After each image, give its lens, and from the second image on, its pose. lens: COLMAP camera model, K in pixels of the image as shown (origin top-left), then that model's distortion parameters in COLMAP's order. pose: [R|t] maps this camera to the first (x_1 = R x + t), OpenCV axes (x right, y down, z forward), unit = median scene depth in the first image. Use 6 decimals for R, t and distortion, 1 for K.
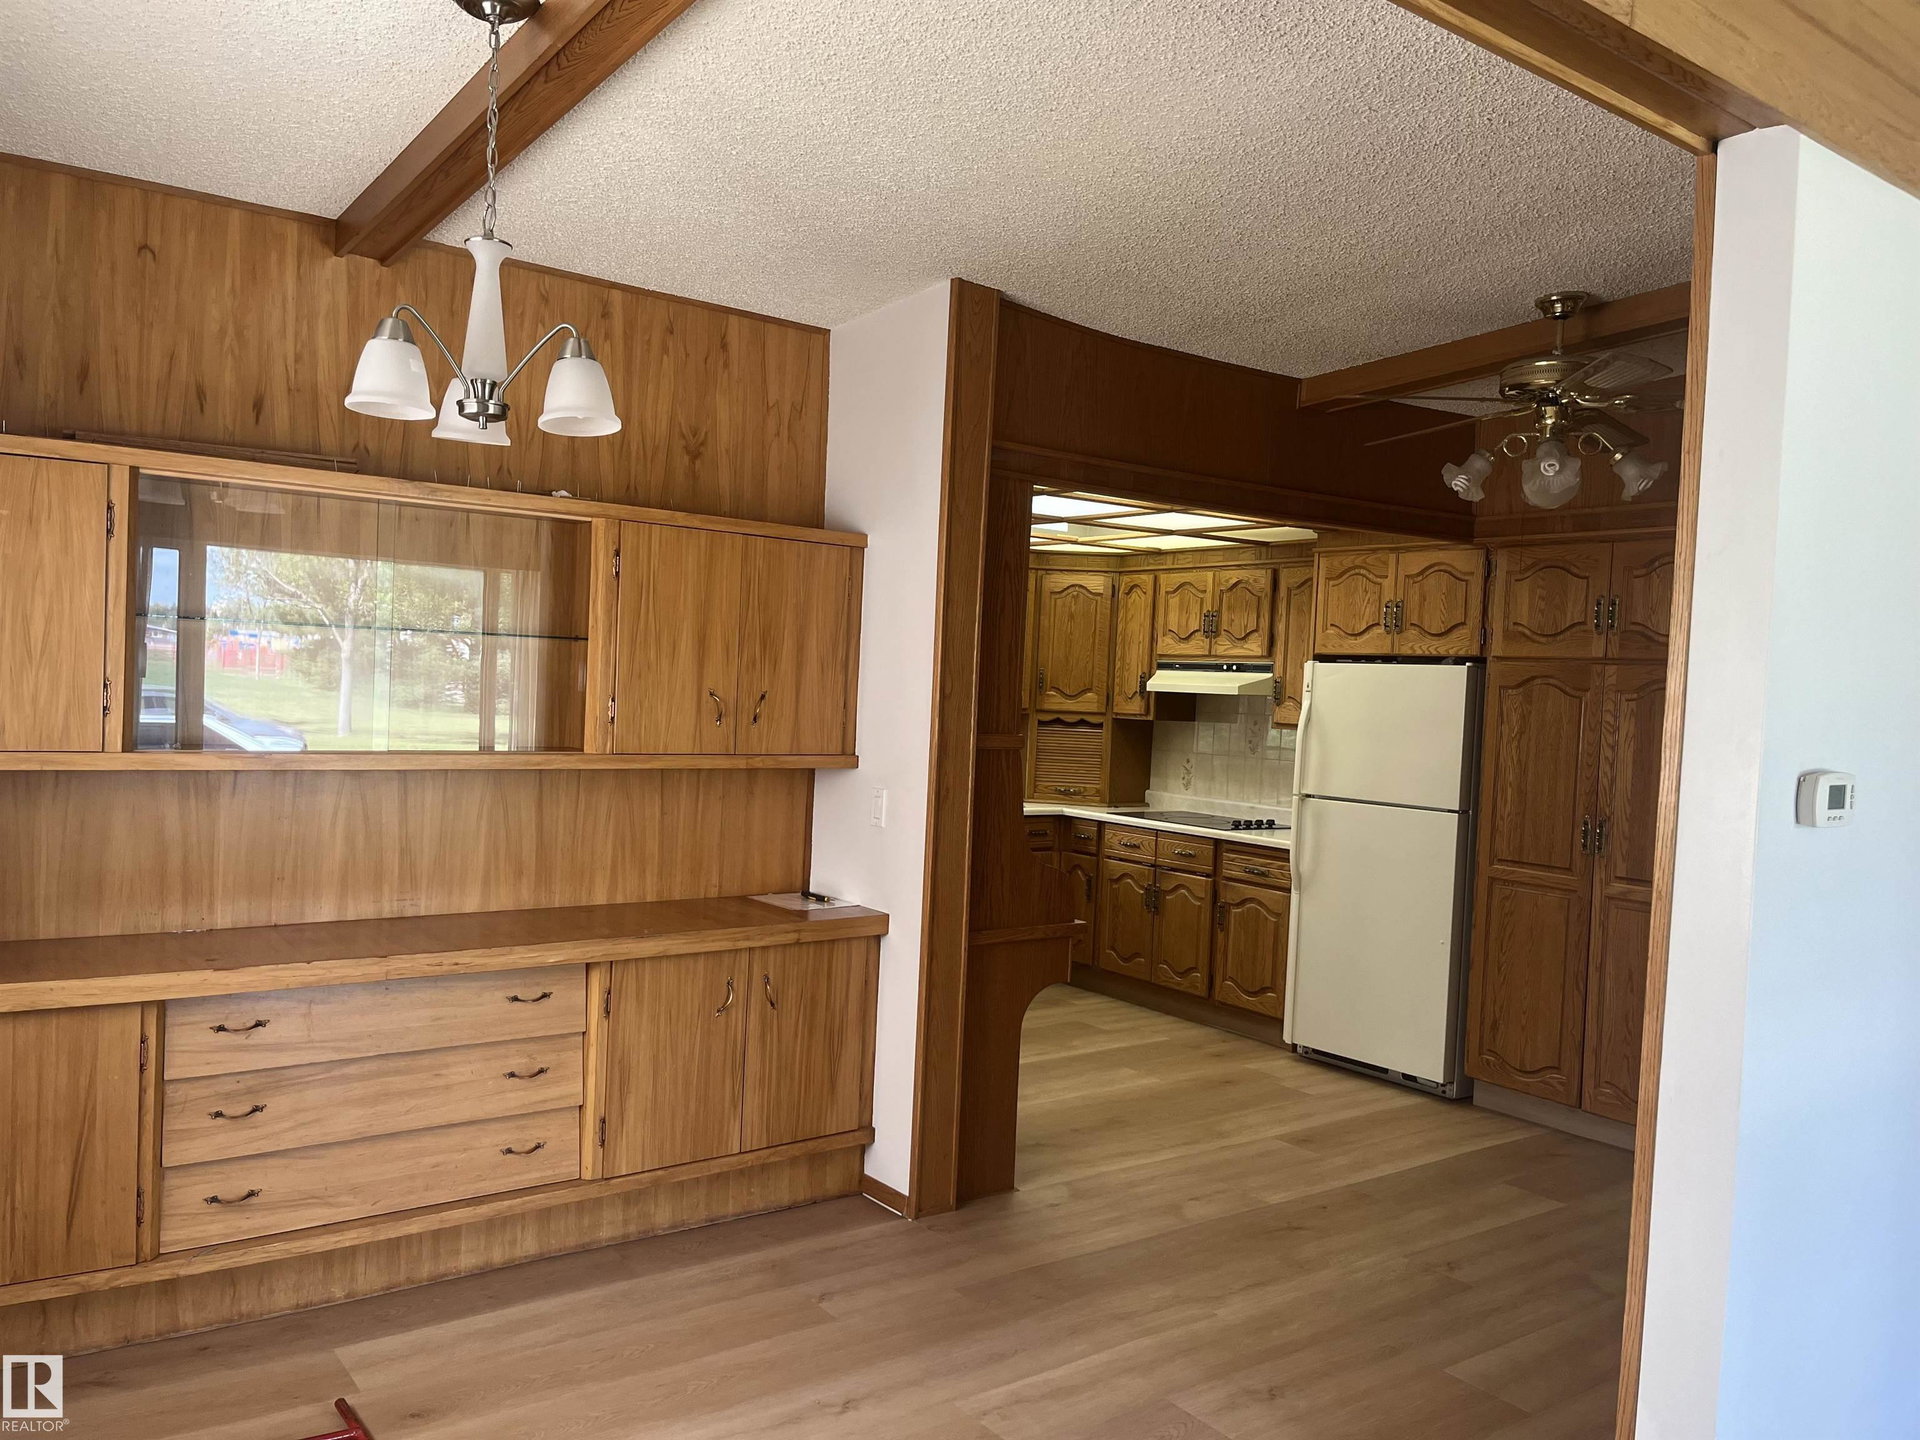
lens RADIAL K [[1452.6, 0, 954.3], [0, 1452.6, 734.2], [0, 0, 1]] dist [0.058468, -0.047171]
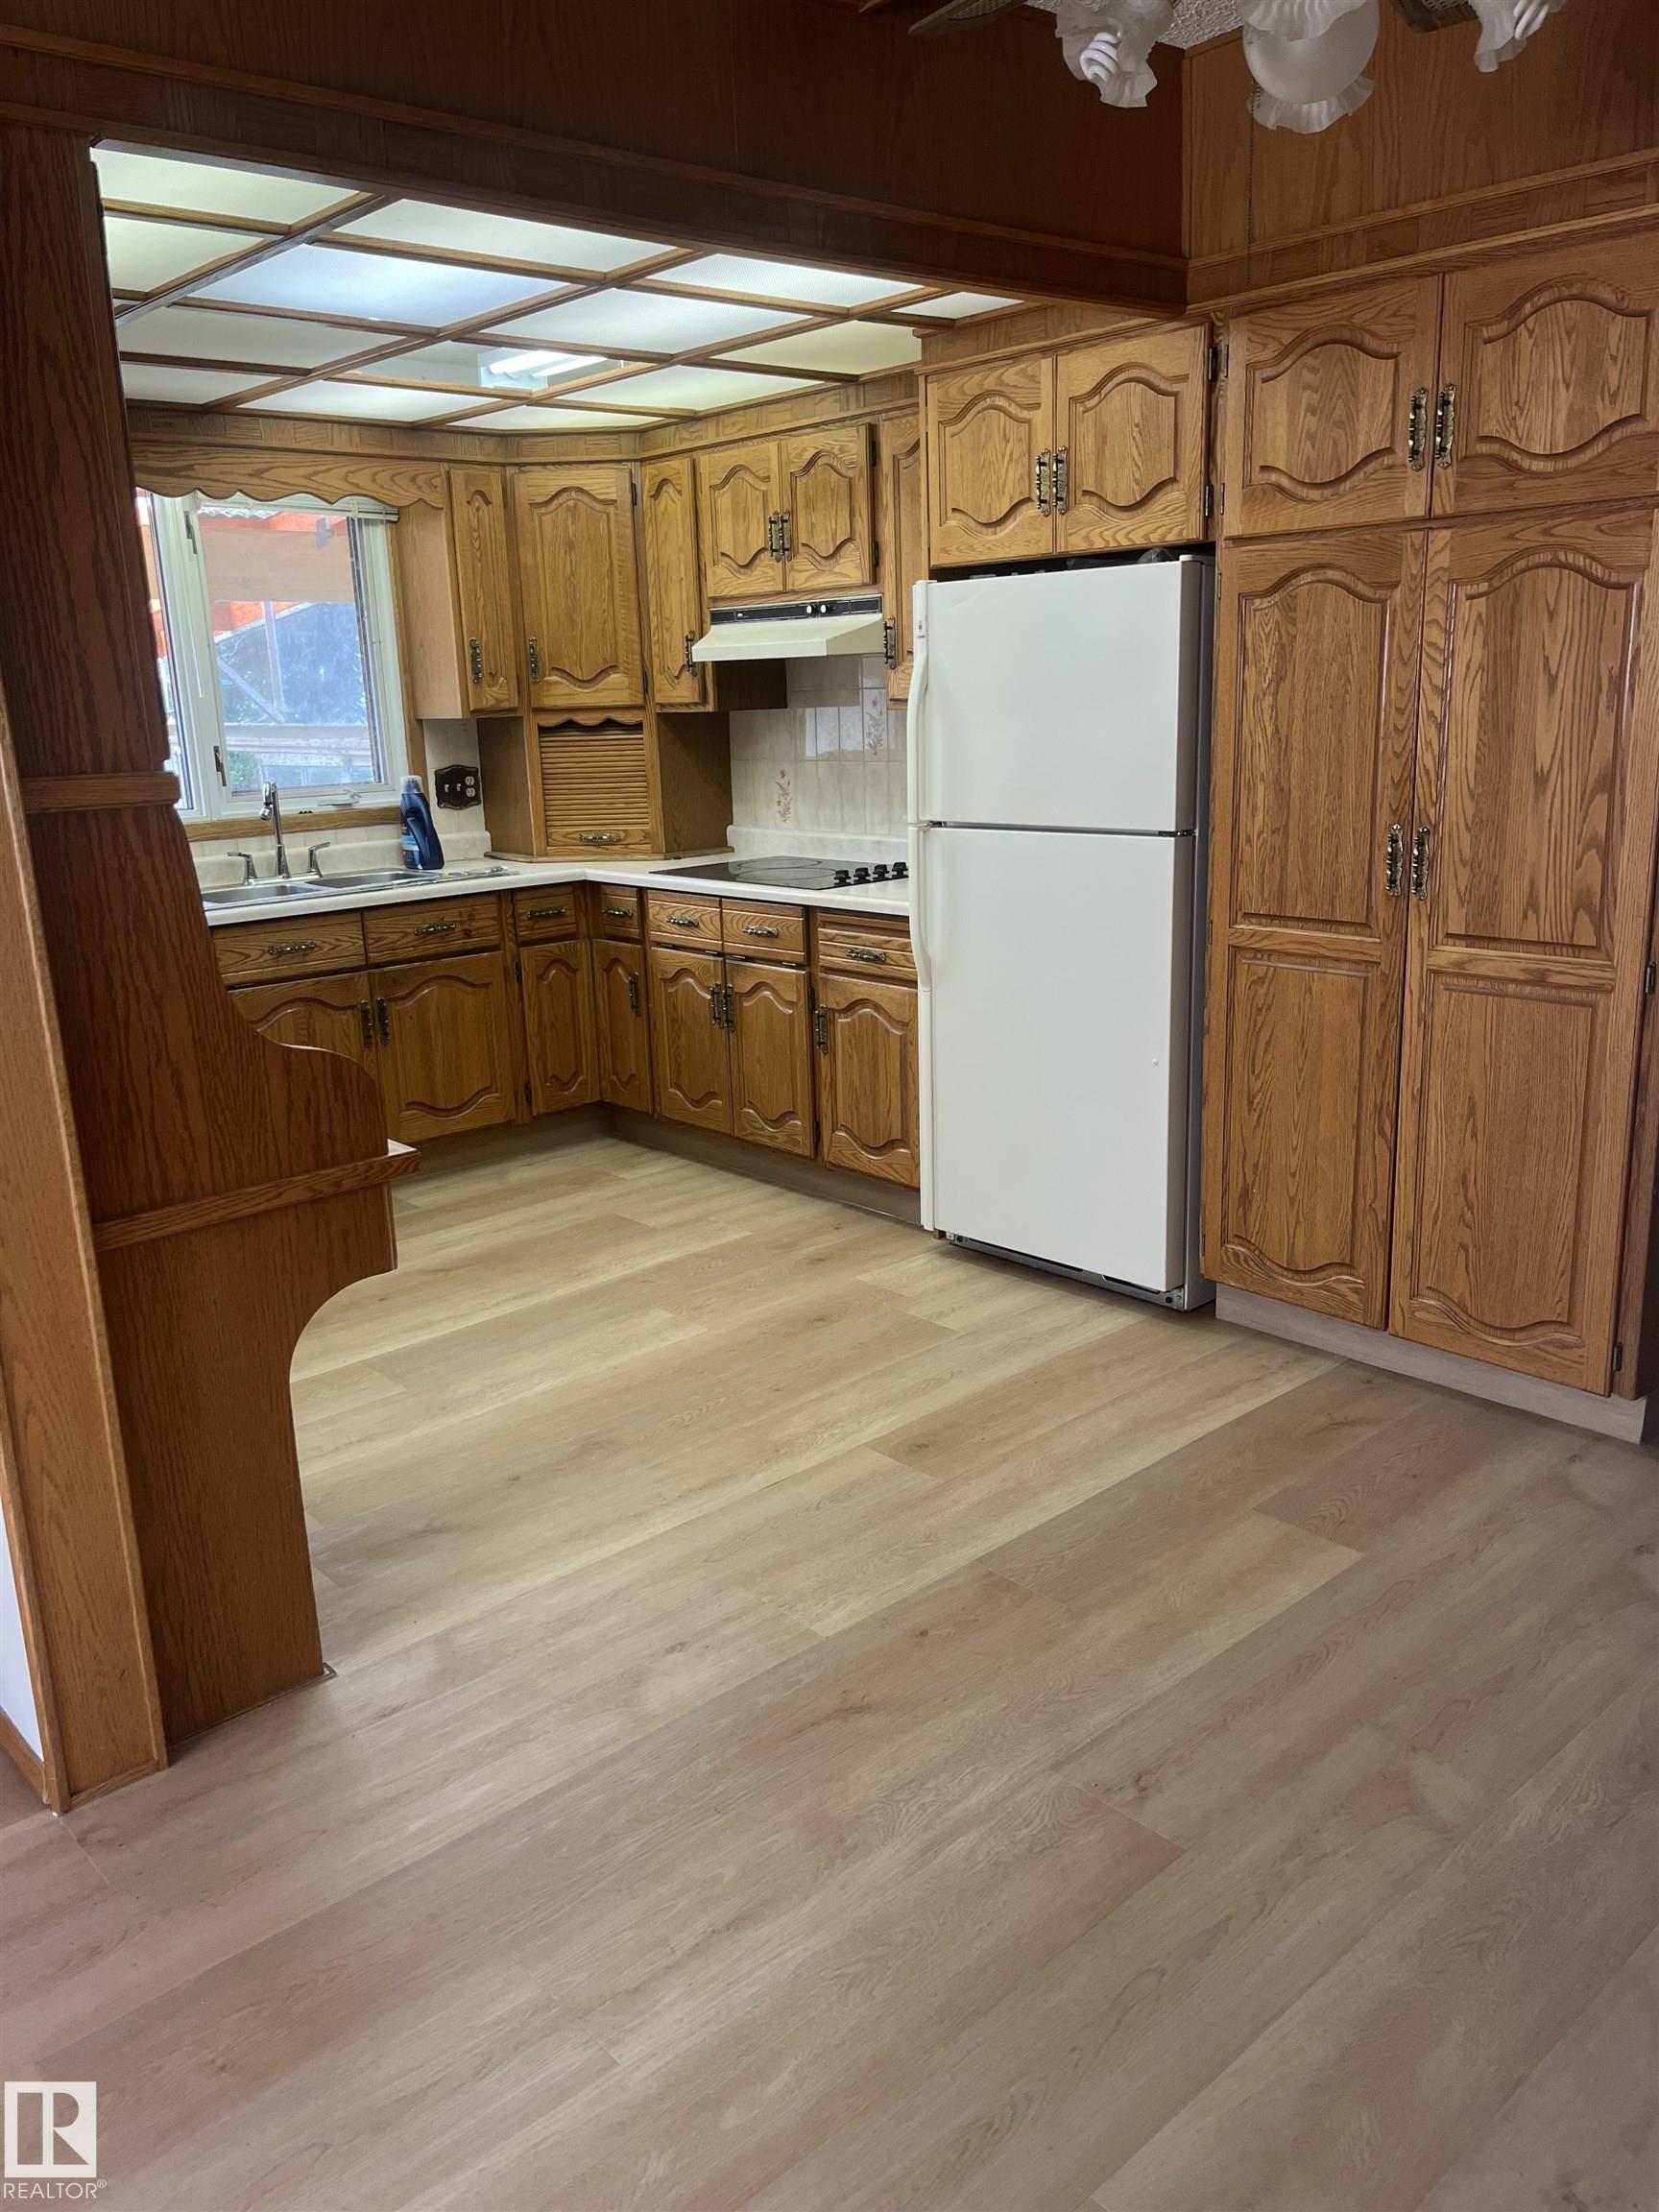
lens RADIAL K [[1673.5, 0, 827.6], [0, 1673.5, 1099.9], [0, 0, 1]] dist [0.058468, -0.047171]
pose [[0.992288, -0.099488, 0.073934, 0.157920], [0.081720, 0.973568, 0.213279, 0.003816], [-0.093198, -0.205592, 0.974190, 0.370594]]
